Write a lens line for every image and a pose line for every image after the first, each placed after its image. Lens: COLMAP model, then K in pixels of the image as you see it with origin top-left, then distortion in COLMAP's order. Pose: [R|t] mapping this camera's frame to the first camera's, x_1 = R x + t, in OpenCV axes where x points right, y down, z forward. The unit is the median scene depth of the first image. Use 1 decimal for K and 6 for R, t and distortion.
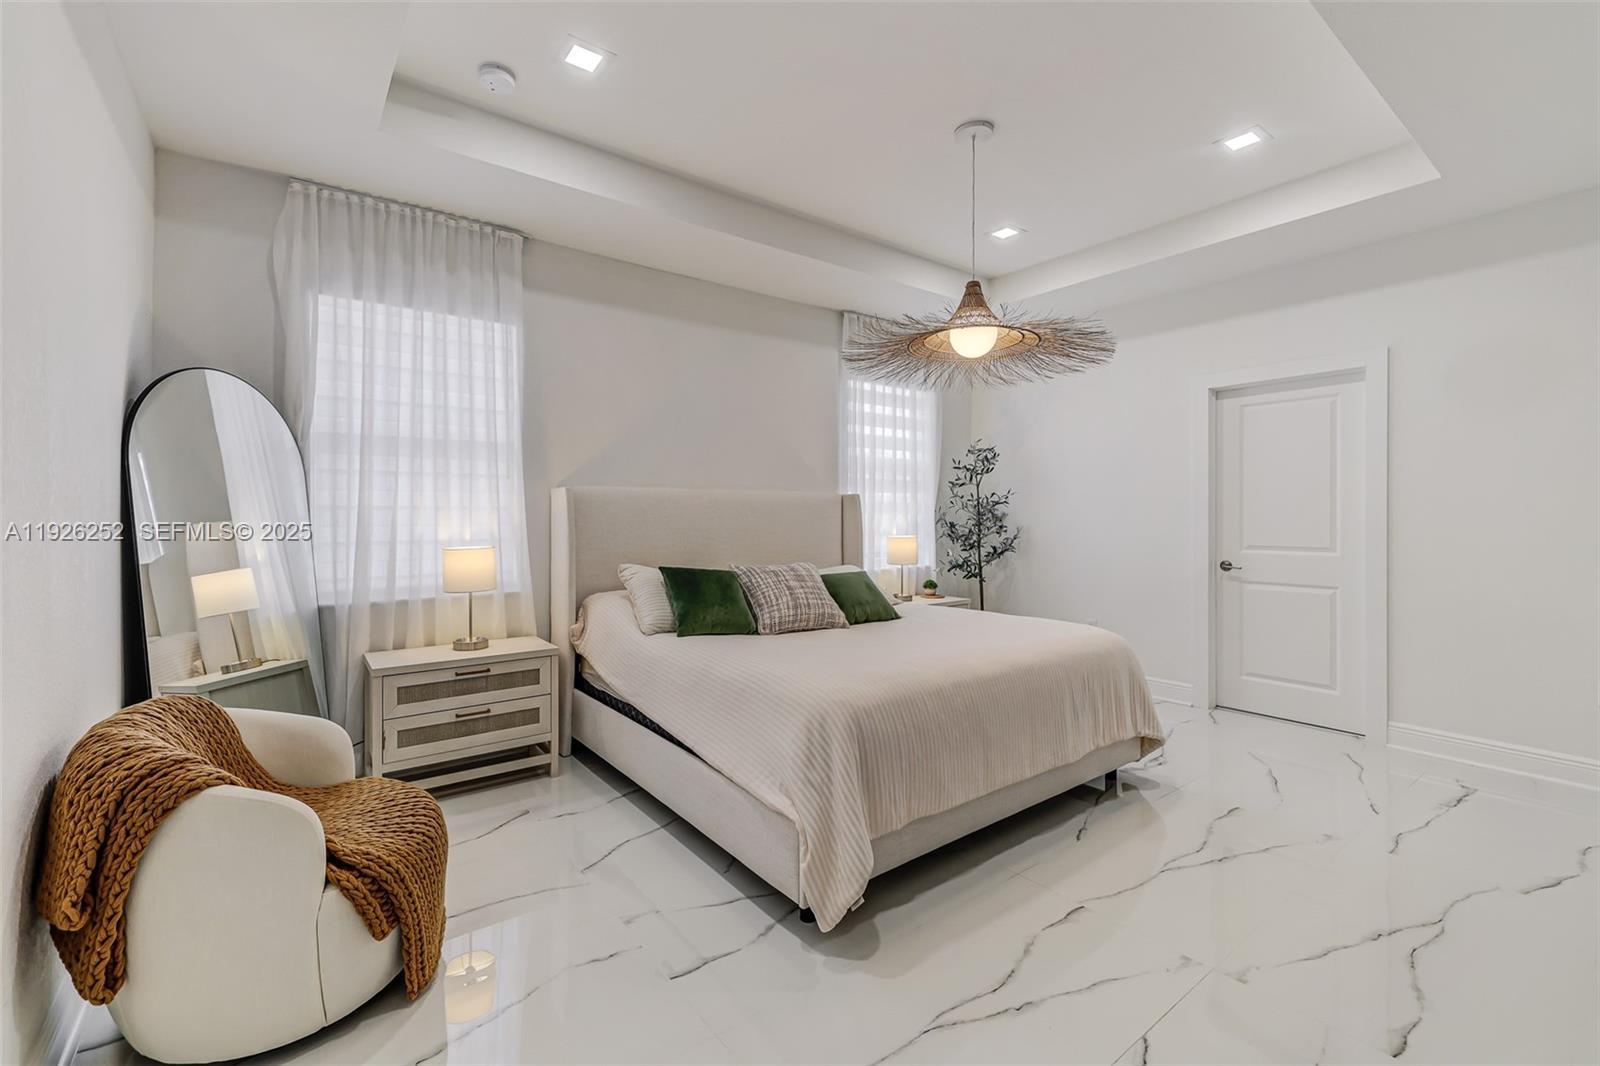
lens RADIAL K [[674.5, 0, 796.0], [0, 674.5, 513.4], [0, 0, 1]] dist [0.009098, -0.000071]
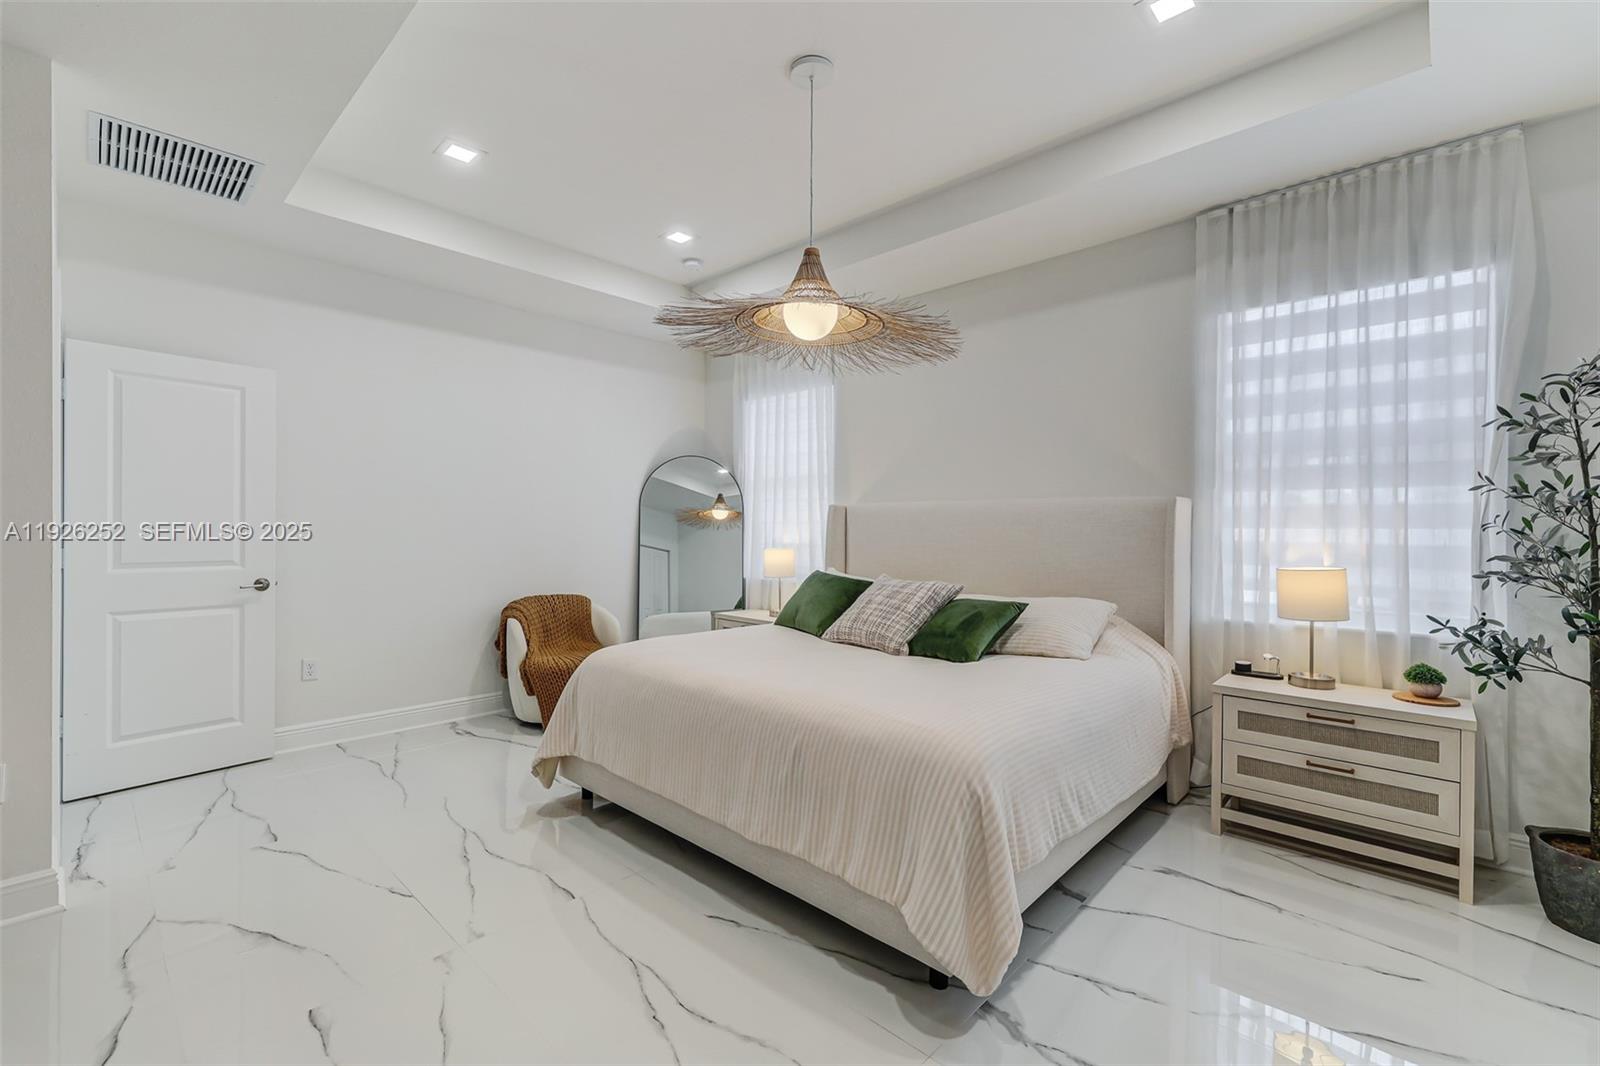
lens RADIAL K [[685.9, 0, 772.6], [0, 685.9, 524.3], [0, 0, 1]] dist [0.004315, 0.000188]
pose [[0.149501, -0.002994, -0.988757, 0.623200], [-0.001623, 0.999993, -0.003273, 0.001254], [0.988760, 0.002094, 0.149495, 0.467299]]
